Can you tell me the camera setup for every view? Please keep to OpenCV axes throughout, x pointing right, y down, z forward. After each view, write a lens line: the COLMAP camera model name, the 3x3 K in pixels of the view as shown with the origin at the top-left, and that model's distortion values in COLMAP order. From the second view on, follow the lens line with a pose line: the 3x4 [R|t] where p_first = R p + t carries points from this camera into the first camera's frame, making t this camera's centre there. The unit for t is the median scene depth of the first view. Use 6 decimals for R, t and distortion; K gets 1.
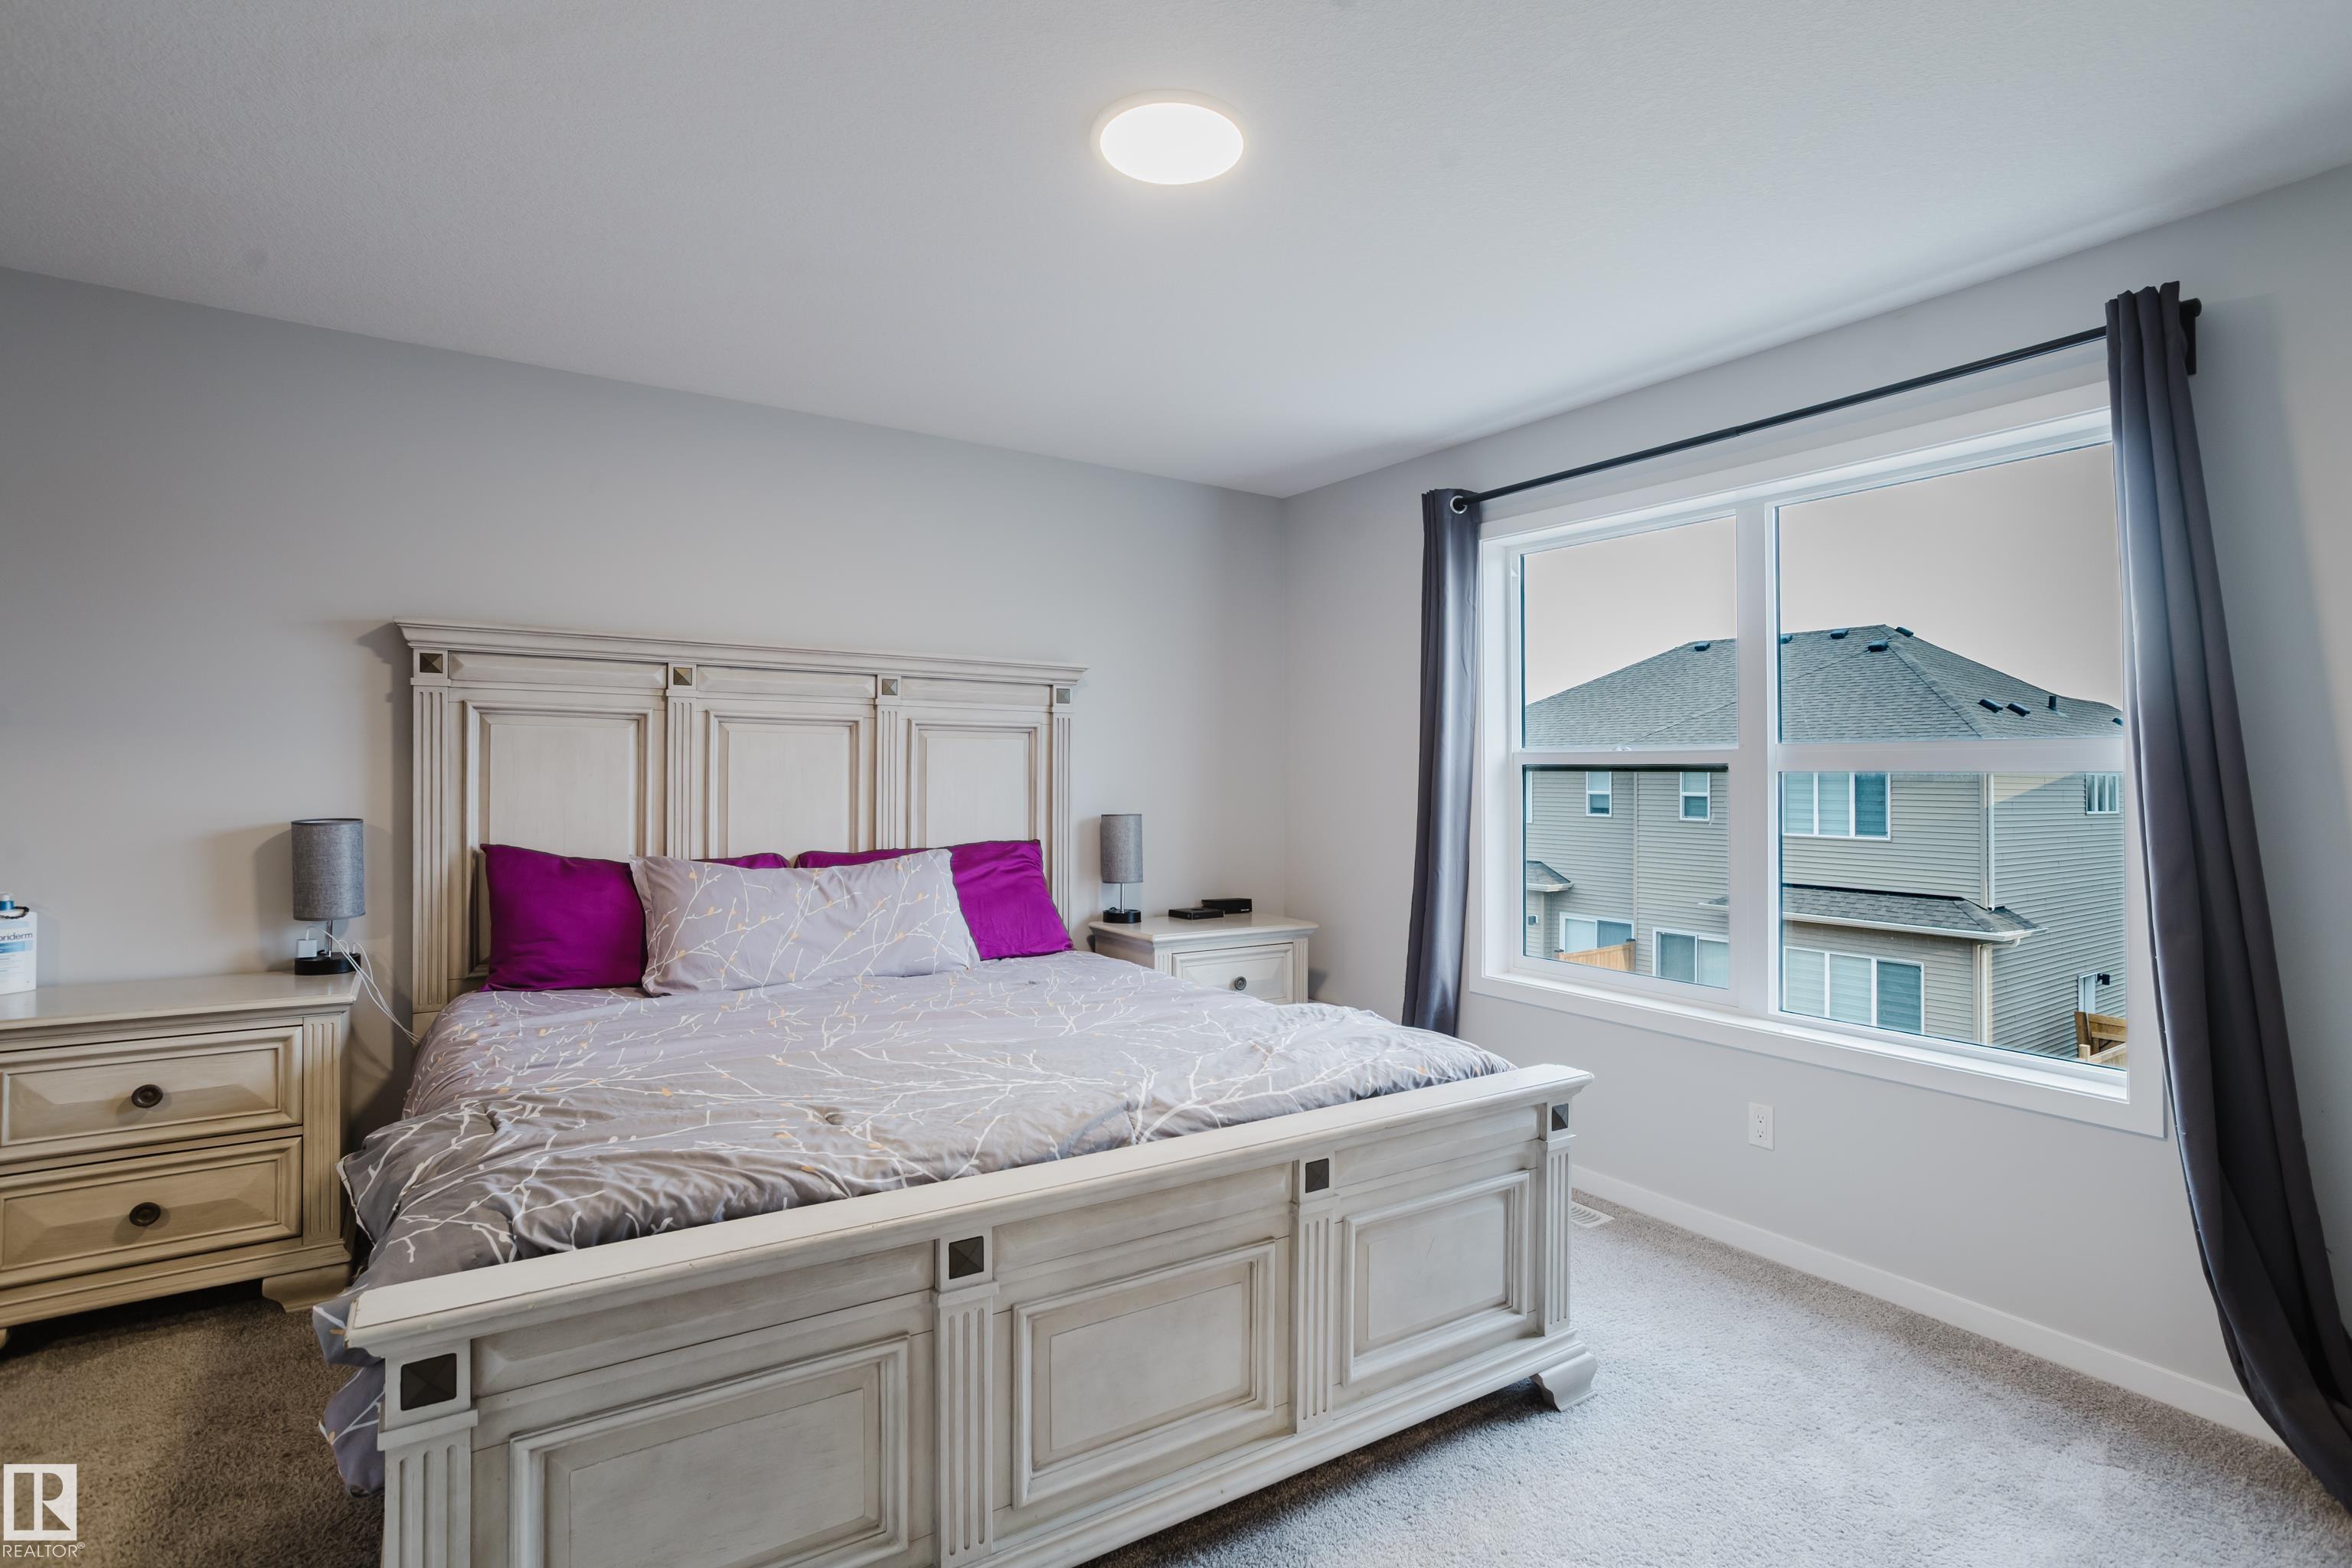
lens RADIAL K [[1168.0, 0, 1181.0], [0, 1168.0, 747.0], [0, 0, 1]] dist [-0.060316, 0.071328]
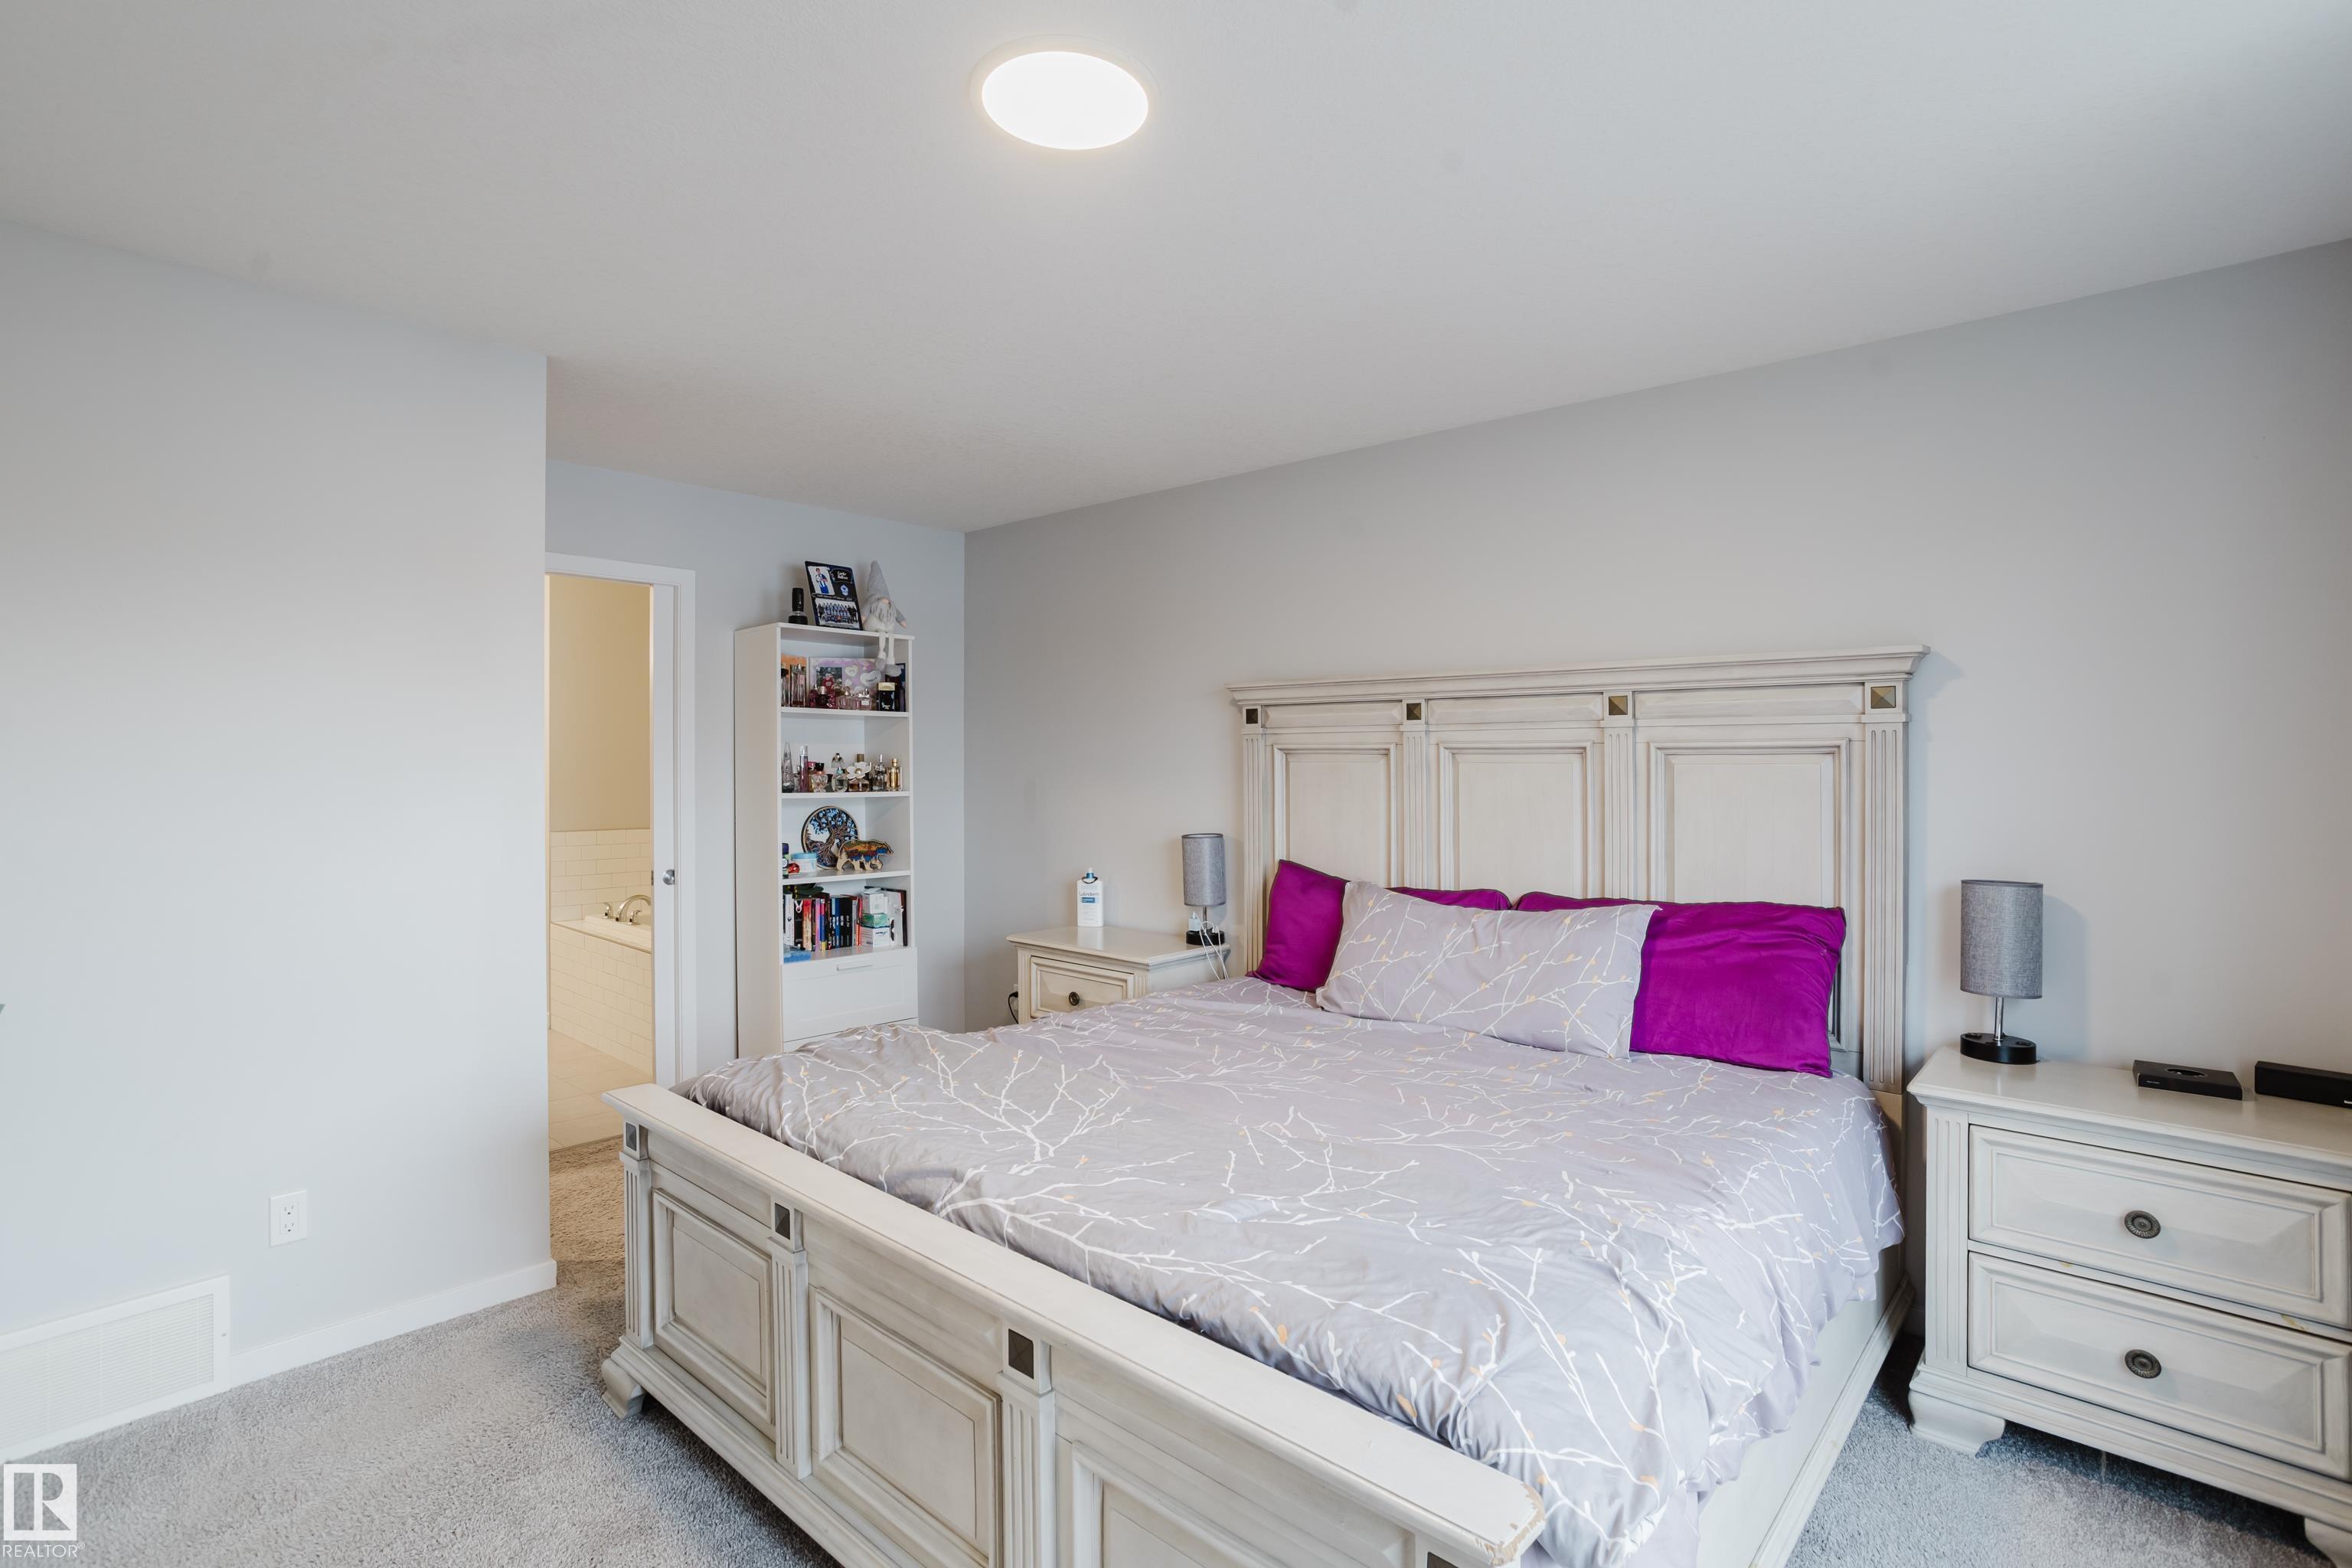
lens RADIAL K [[1123.3, 0, 1179.8], [0, 1123.3, 746.8], [0, 0, 1]] dist [-0.052733, 0.025414]
pose [[0.262595, -0.035251, -0.964262, 0.507770], [0.008978, 0.999378, -0.034090, 0.003231], [0.964864, 0.000294, 0.262748, 0.557997]]
